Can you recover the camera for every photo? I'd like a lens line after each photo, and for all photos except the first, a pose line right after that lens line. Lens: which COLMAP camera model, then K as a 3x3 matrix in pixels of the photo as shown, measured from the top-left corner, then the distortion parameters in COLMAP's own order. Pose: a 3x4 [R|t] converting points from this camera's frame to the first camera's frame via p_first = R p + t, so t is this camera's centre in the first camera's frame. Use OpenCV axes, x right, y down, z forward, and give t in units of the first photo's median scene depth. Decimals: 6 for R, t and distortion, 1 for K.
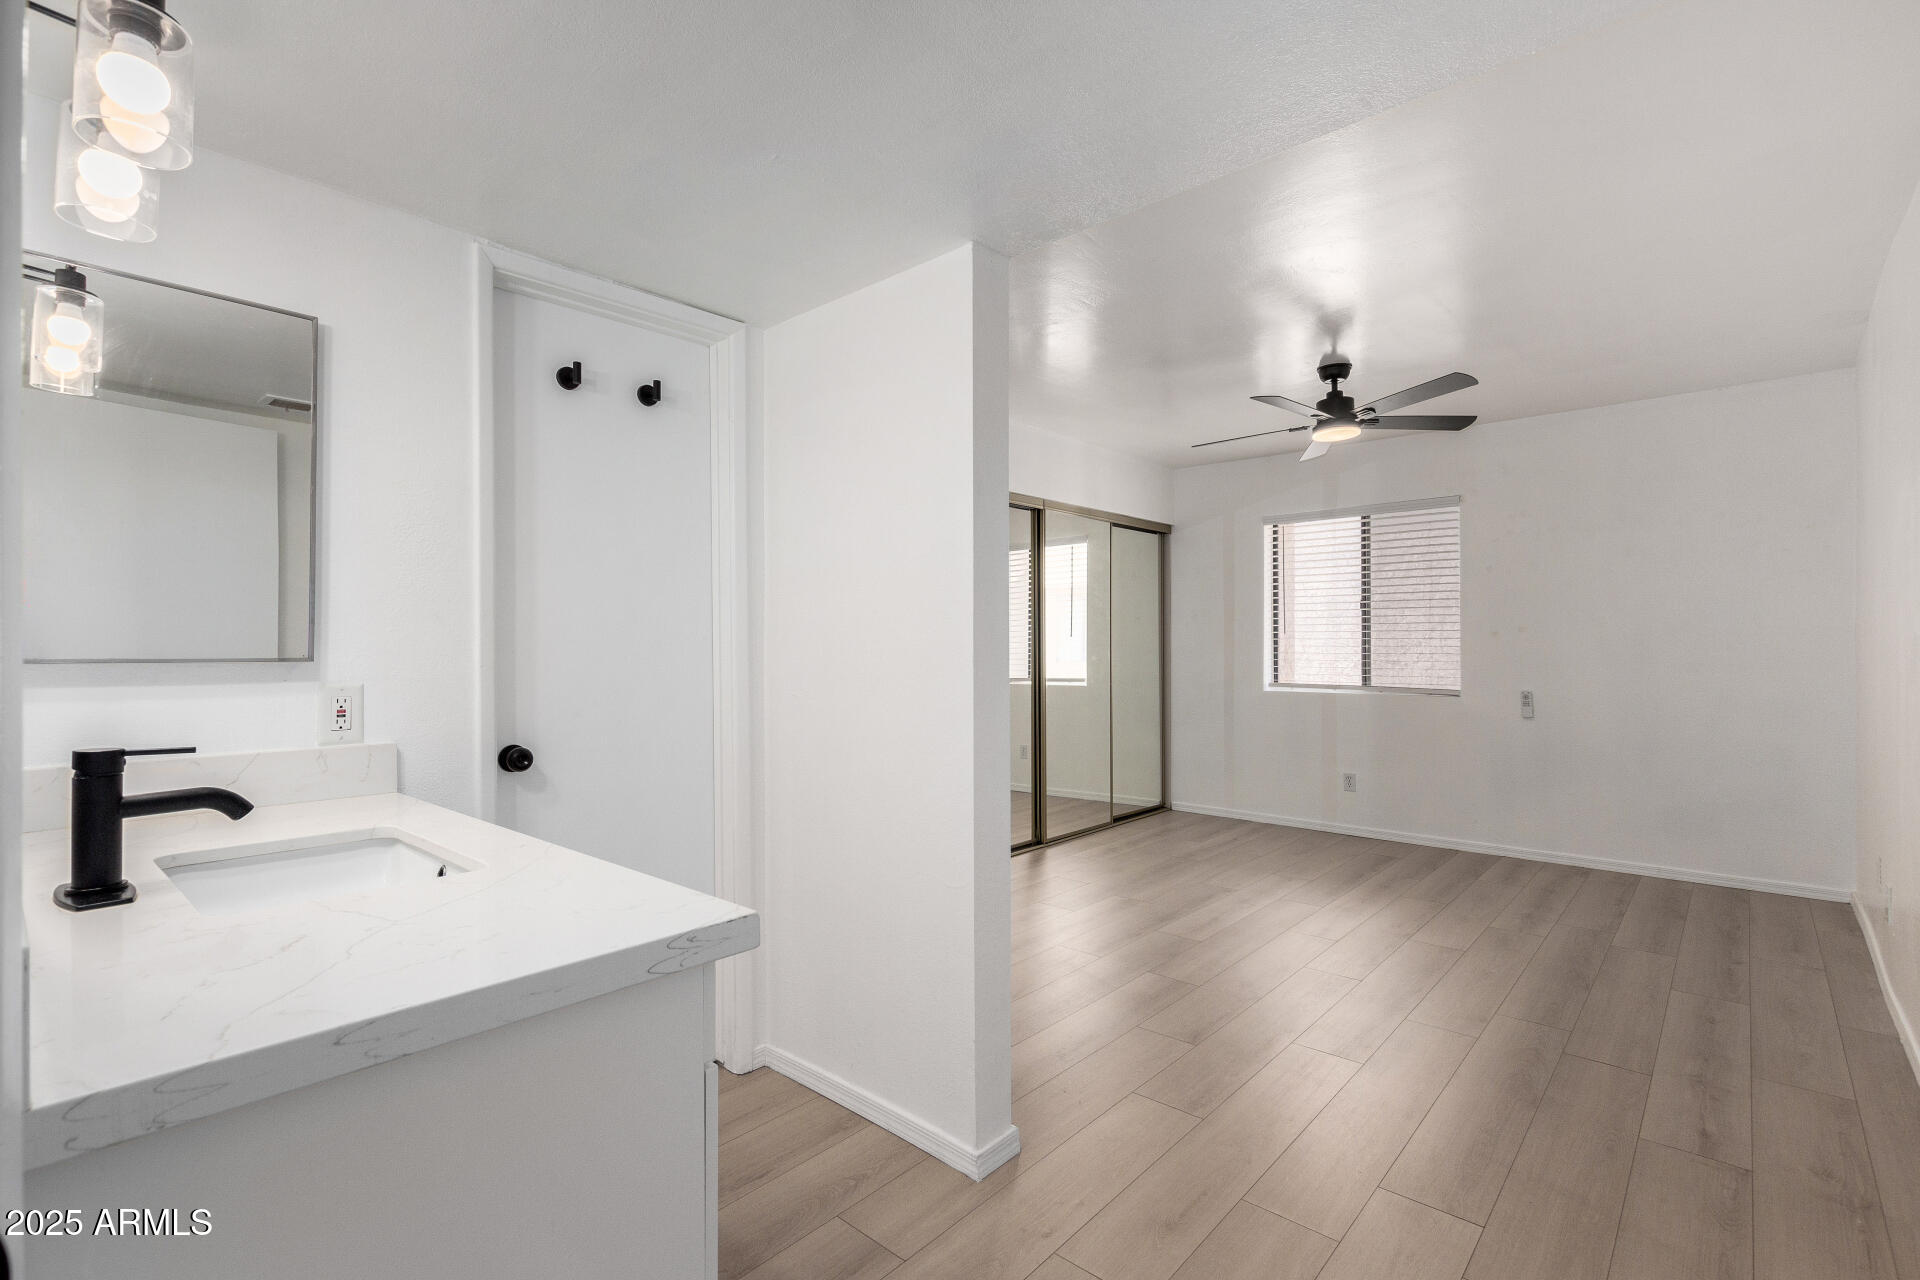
lens RADIAL K [[871.6, 0, 954.7], [0, 871.6, 638.3], [0, 0, 1]] dist [0.005692, -0.000297]
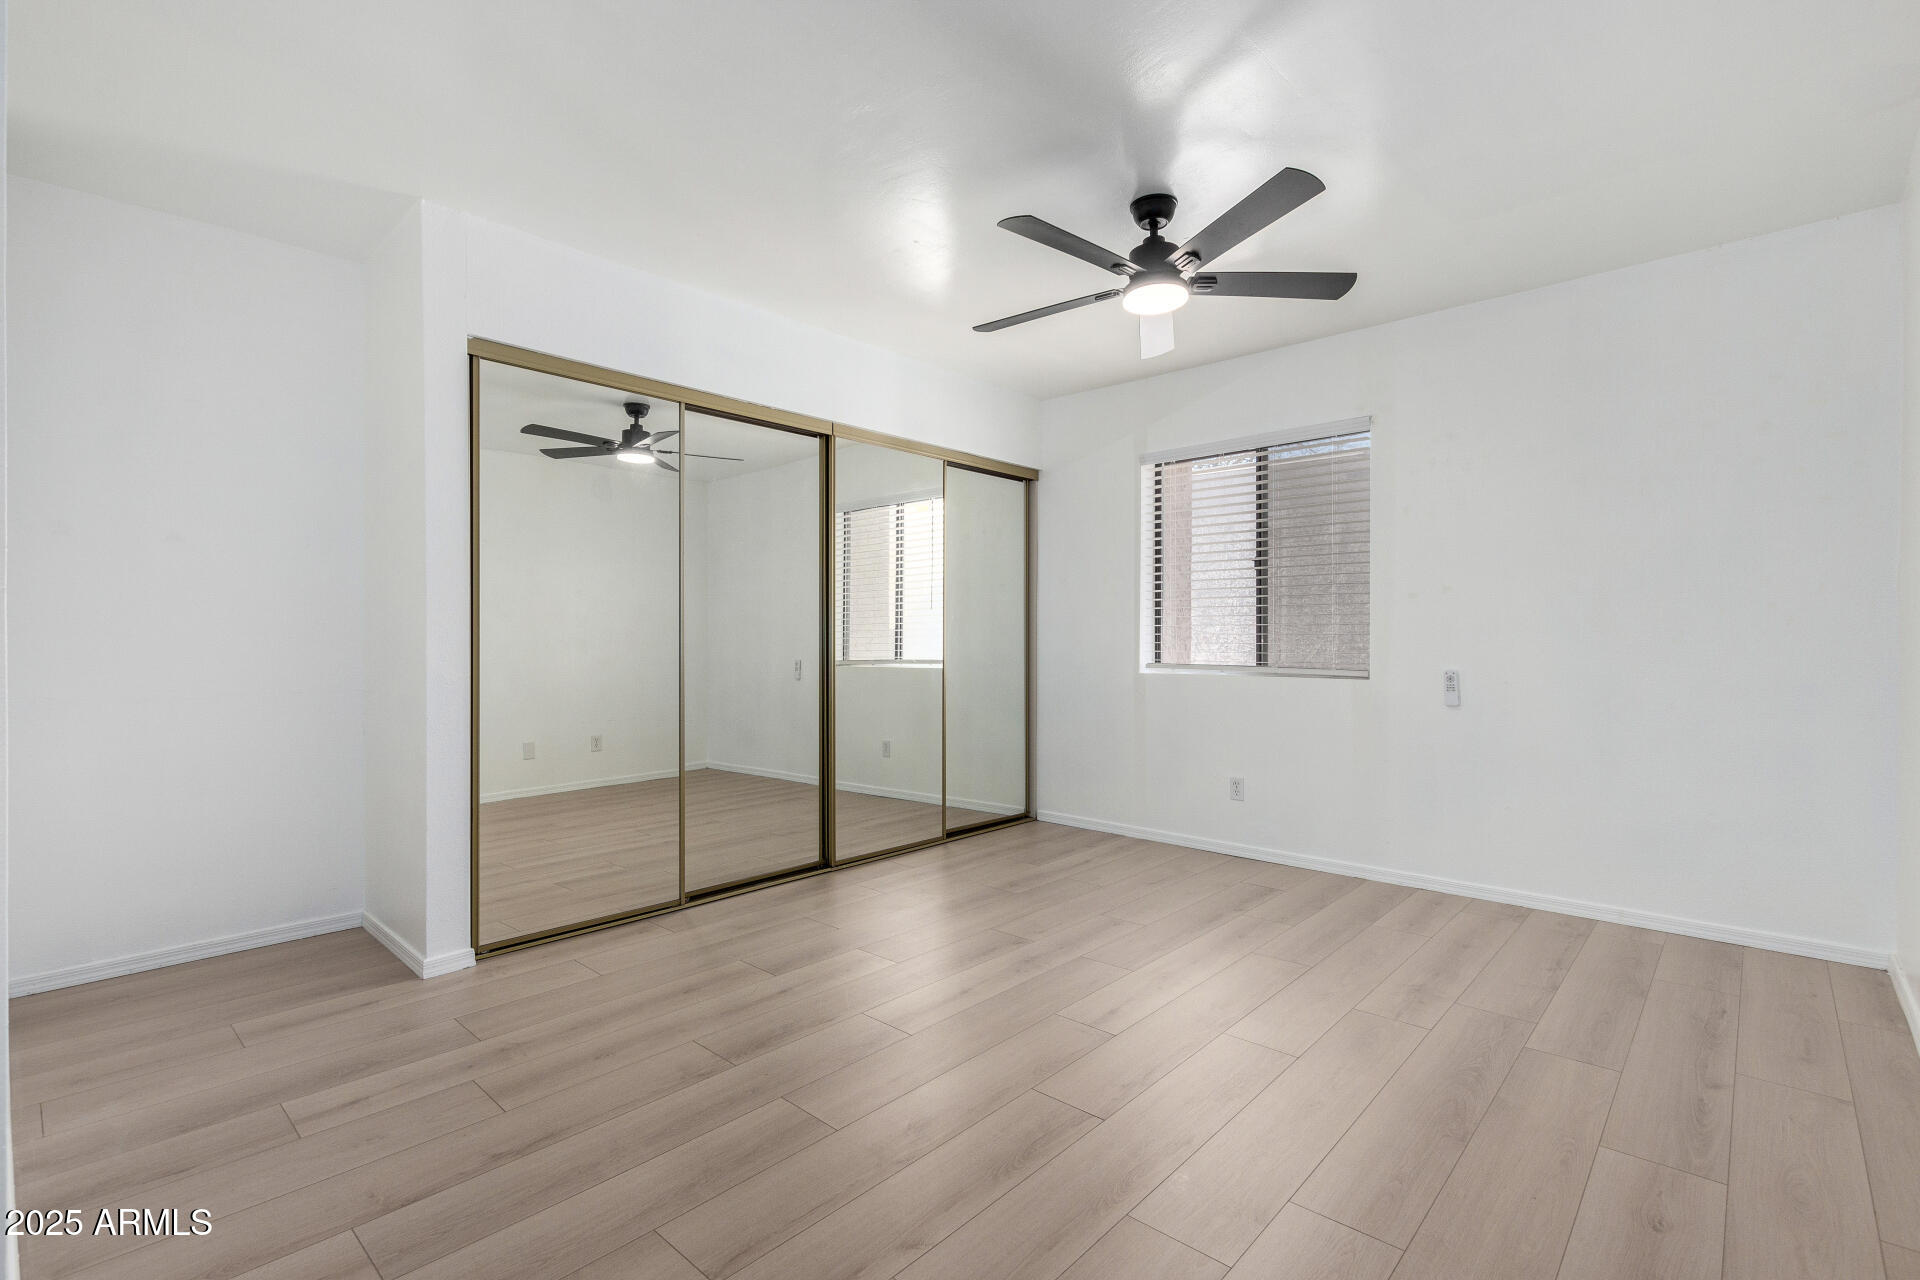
lens RADIAL K [[871.6, 0, 953.3], [0, 871.6, 640.7], [0, 0, 1]] dist [0.005692, -0.000297]
pose [[0.999936, 0.002521, -0.011046, 0.223958], [-0.002404, 0.999941, 0.010586, 0.026495], [0.011072, -0.010559, 0.999883, 0.232930]]
